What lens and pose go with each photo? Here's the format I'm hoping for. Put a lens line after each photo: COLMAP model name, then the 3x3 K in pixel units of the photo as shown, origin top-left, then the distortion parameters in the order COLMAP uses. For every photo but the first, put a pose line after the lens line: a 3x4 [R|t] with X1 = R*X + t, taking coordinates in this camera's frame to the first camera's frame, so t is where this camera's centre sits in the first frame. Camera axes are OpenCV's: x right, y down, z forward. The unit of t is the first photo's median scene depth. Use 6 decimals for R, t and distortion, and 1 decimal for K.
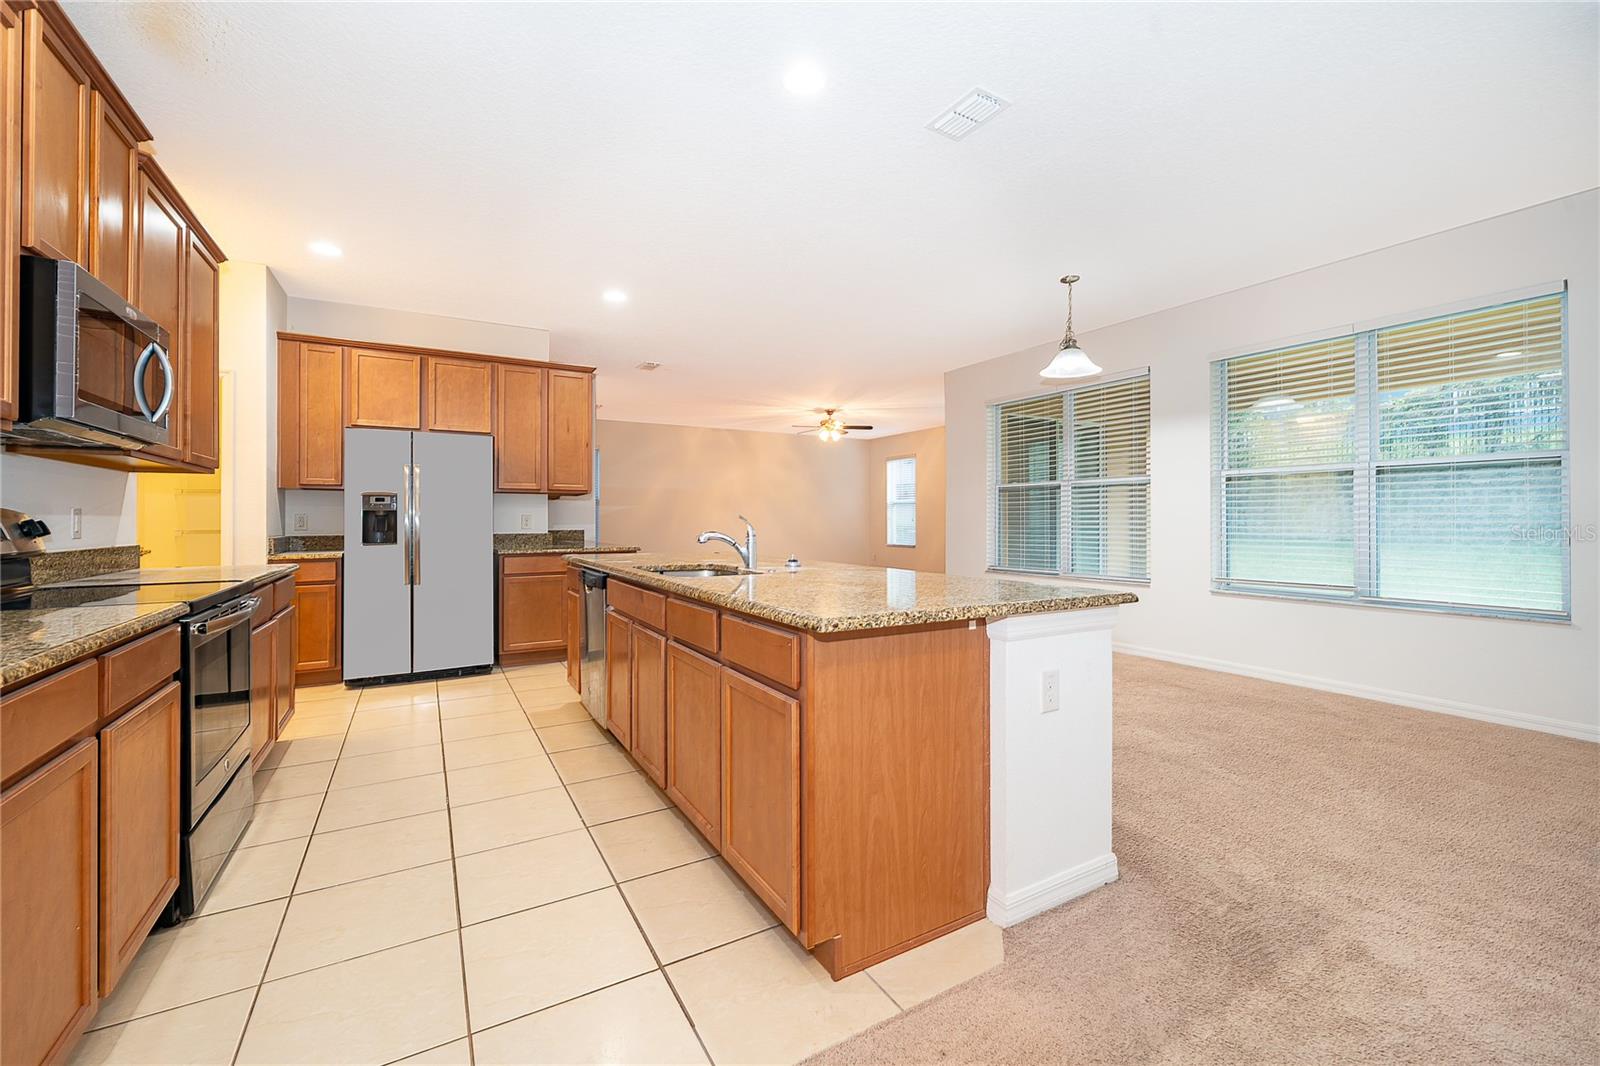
lens RADIAL K [[641.3, 0, 796.9], [0, 641.3, 527.9], [0, 0, 1]] dist [-0.001238, -0.000056]
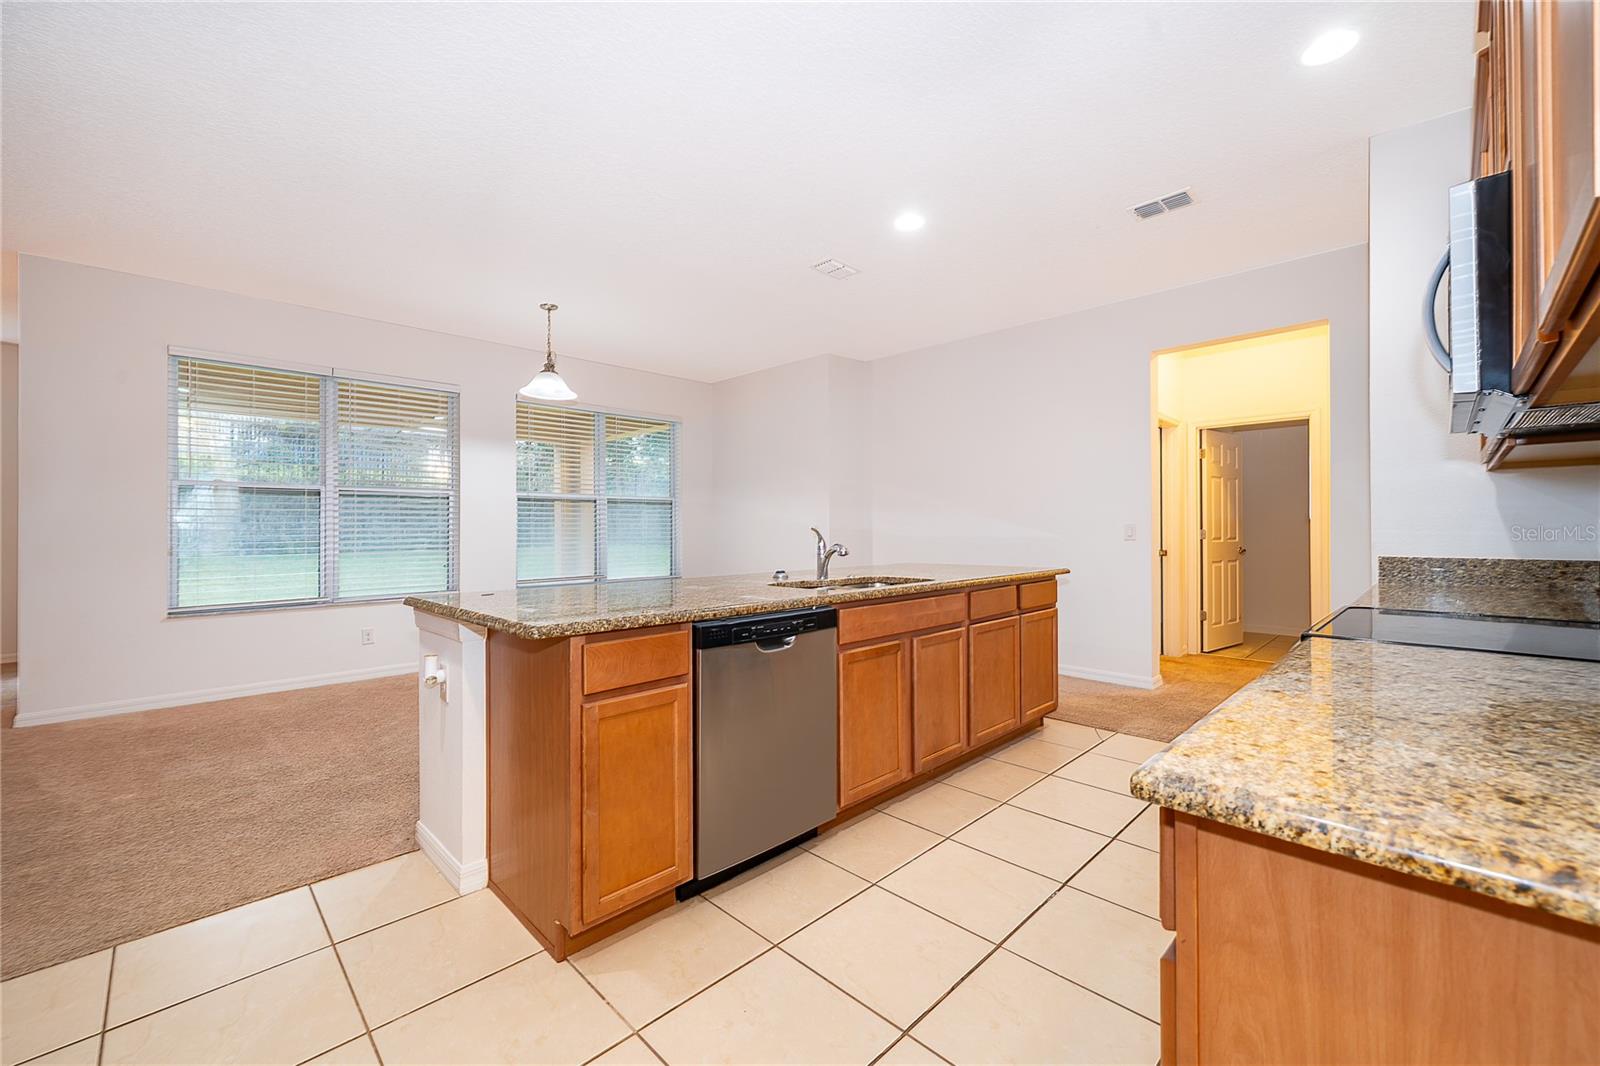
lens RADIAL K [[641.3, 0, 796.9], [0, 641.3, 527.9], [0, 0, 1]] dist [-0.001238, -0.000056]
pose [[-0.242730, 0.005549, 0.970078, -0.935000], [0.006898, 0.999968, -0.003994, -0.015287], [-0.970069, 0.005722, -0.242760, 1.131244]]
